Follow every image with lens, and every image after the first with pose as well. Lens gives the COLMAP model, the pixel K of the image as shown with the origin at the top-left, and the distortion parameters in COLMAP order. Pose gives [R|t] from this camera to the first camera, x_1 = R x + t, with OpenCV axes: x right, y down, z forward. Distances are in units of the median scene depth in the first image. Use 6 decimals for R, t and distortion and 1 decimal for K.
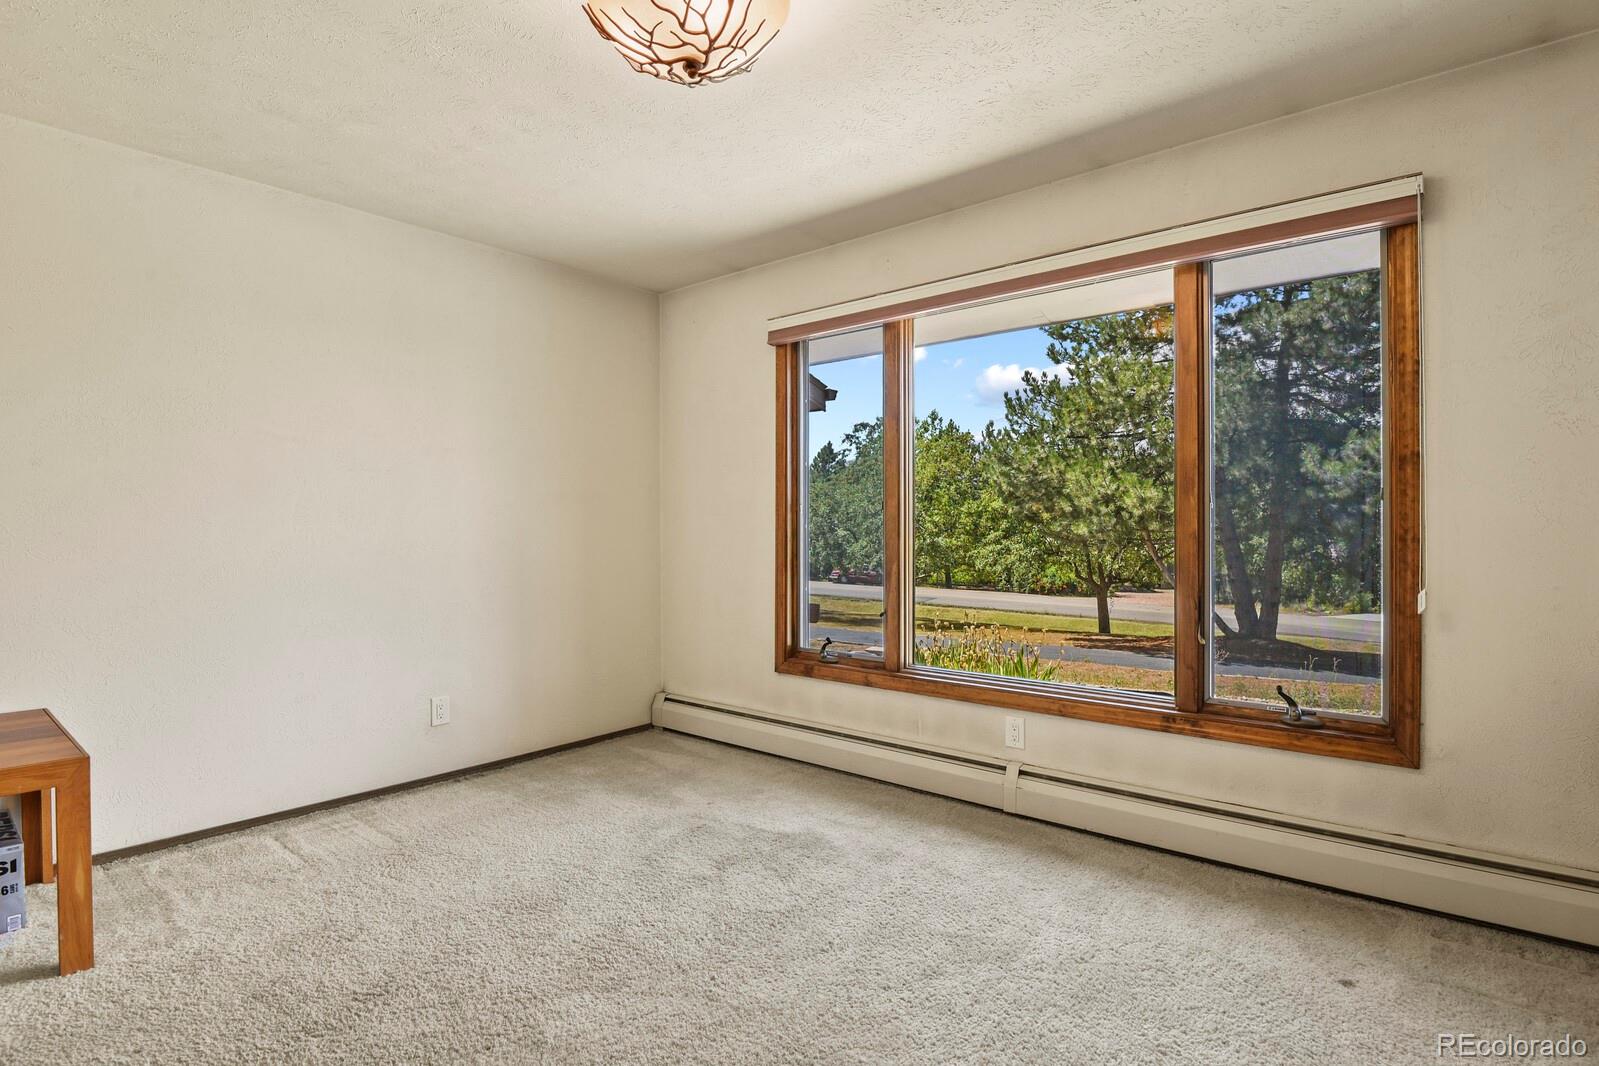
lens RADIAL K [[802.4, 0, 798.5], [0, 802.4, 524.9], [0, 0, 1]] dist [-0.027907, -0.000070]
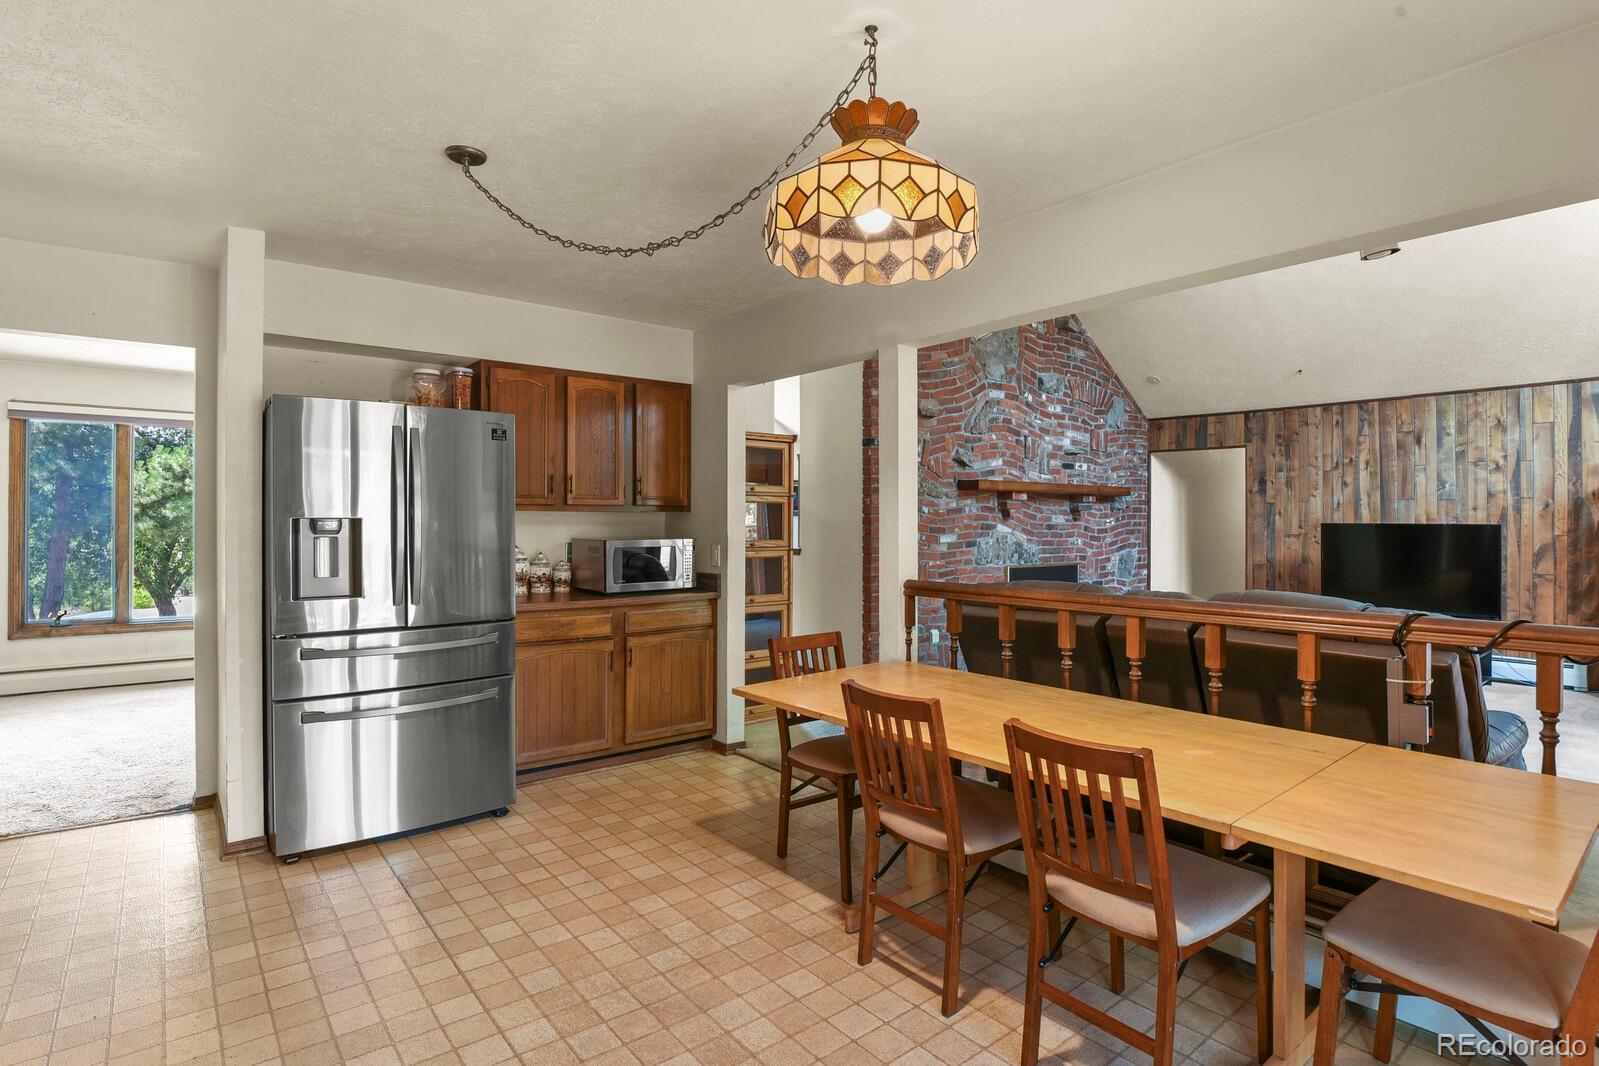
lens RADIAL K [[802.4, 0, 798.5], [0, 802.4, 524.9], [0, 0, 1]] dist [-0.027907, -0.000070]
pose [[0.188729, -0.002073, 0.982027, -0.278061], [-0.003817, 0.999989, 0.002844, -0.009024], [-0.982022, -0.004285, 0.188719, -0.166042]]
